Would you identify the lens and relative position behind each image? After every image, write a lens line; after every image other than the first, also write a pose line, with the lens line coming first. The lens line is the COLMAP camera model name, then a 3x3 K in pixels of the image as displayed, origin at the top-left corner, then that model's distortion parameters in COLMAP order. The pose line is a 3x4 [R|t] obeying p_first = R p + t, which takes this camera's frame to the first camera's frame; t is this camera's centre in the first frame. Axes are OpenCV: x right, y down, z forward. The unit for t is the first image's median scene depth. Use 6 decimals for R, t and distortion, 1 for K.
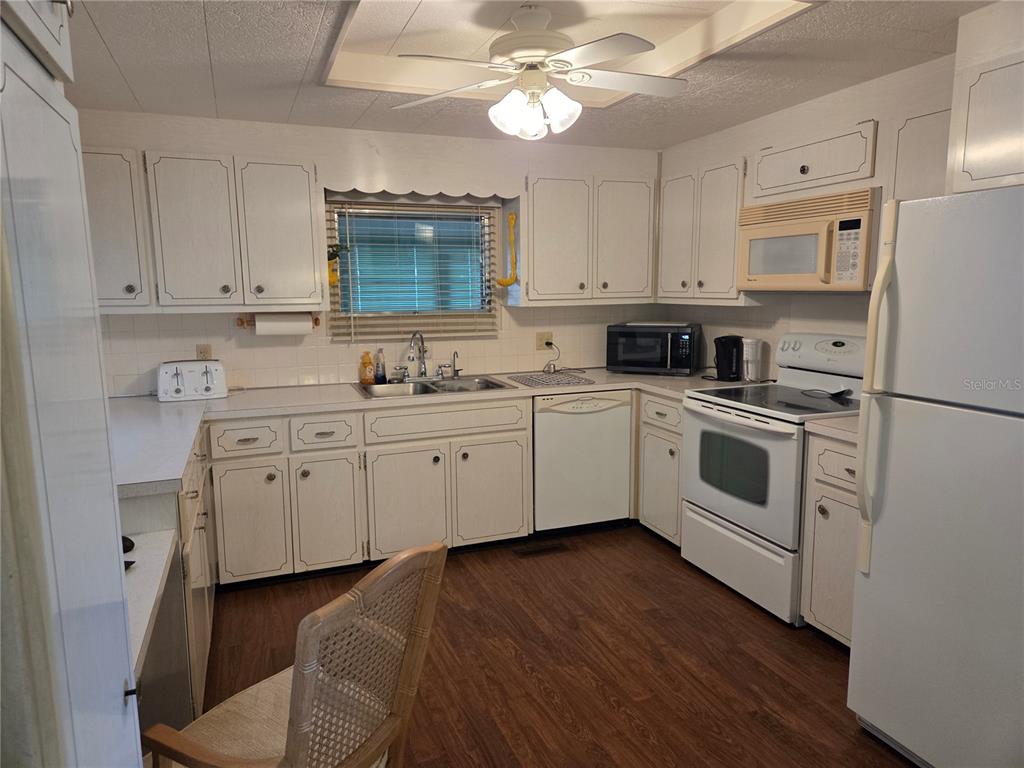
lens RADIAL K [[681.5, 0, 512.1], [0, 681.5, 381.0], [0, 0, 1]] dist [0.035564, -0.008769]
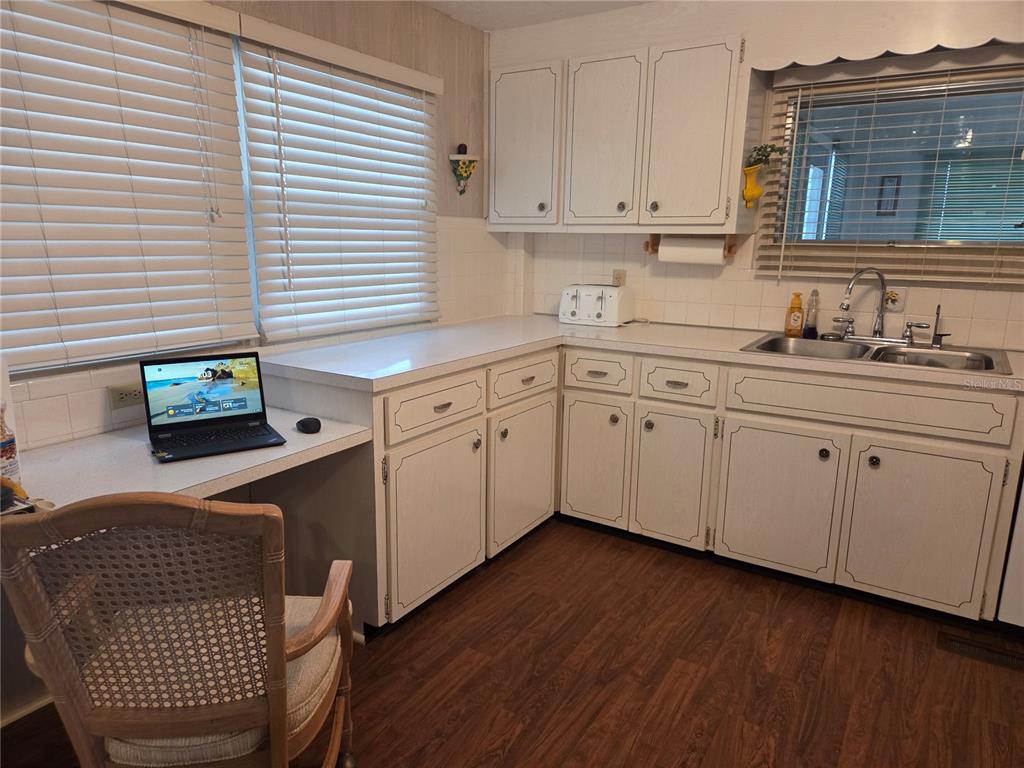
lens RADIAL K [[681.5, 0, 508.2], [0, 681.5, 393.0], [0, 0, 1]] dist [0.035564, -0.008769]
pose [[0.582623, 0.198301, -0.788179, 0.236811], [-0.127571, 0.980070, 0.152279, -0.010162], [0.802668, 0.011828, 0.596309, 0.319168]]
